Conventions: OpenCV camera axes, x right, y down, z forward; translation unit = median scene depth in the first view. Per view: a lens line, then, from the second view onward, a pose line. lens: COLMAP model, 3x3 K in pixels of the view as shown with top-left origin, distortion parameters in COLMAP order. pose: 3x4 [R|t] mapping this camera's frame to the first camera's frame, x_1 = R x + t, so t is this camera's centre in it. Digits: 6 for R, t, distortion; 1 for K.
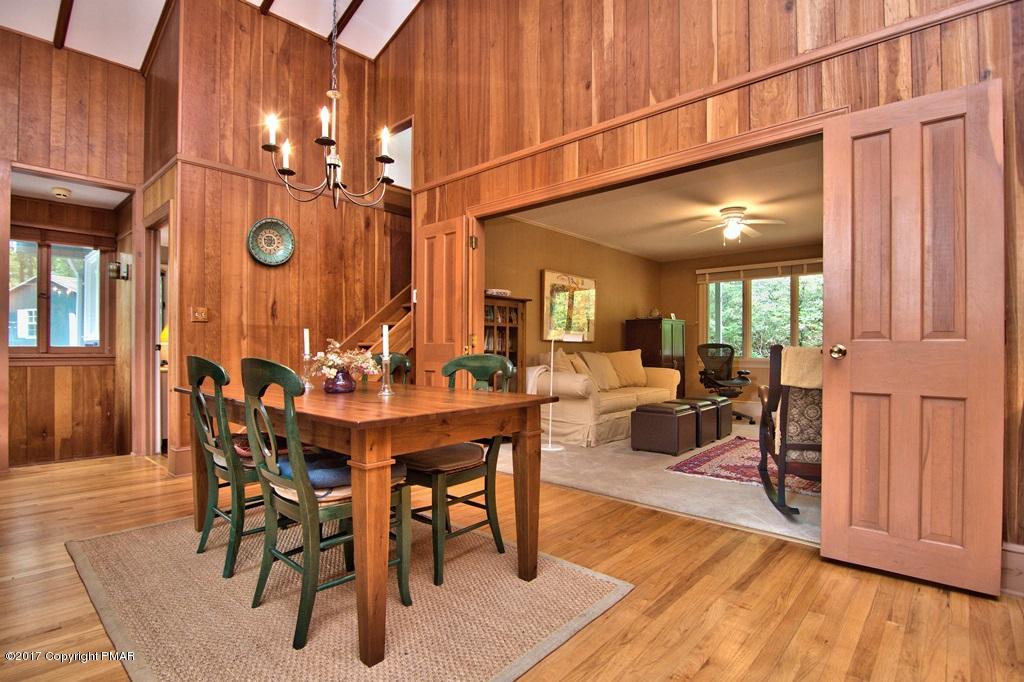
lens RADIAL K [[503.5, 0, 508.8], [0, 503.5, 345.1], [0, 0, 1]] dist [-0.011033, -0.000554]
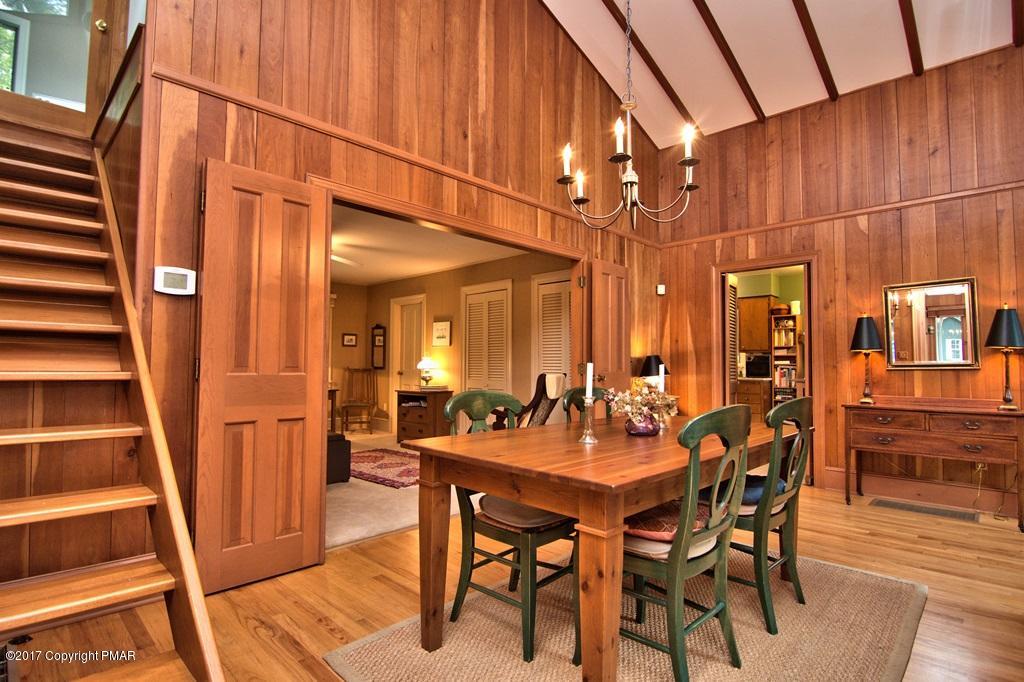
lens RADIAL K [[503.5, 0, 513.8], [0, 503.5, 338.6], [0, 0, 1]] dist [-0.011033, -0.000554]
pose [[0.030556, 0.043496, 0.998586, -0.663794], [-0.017961, 0.998915, -0.042961, -0.024656], [-0.999372, -0.016622, 0.031304, 0.627525]]
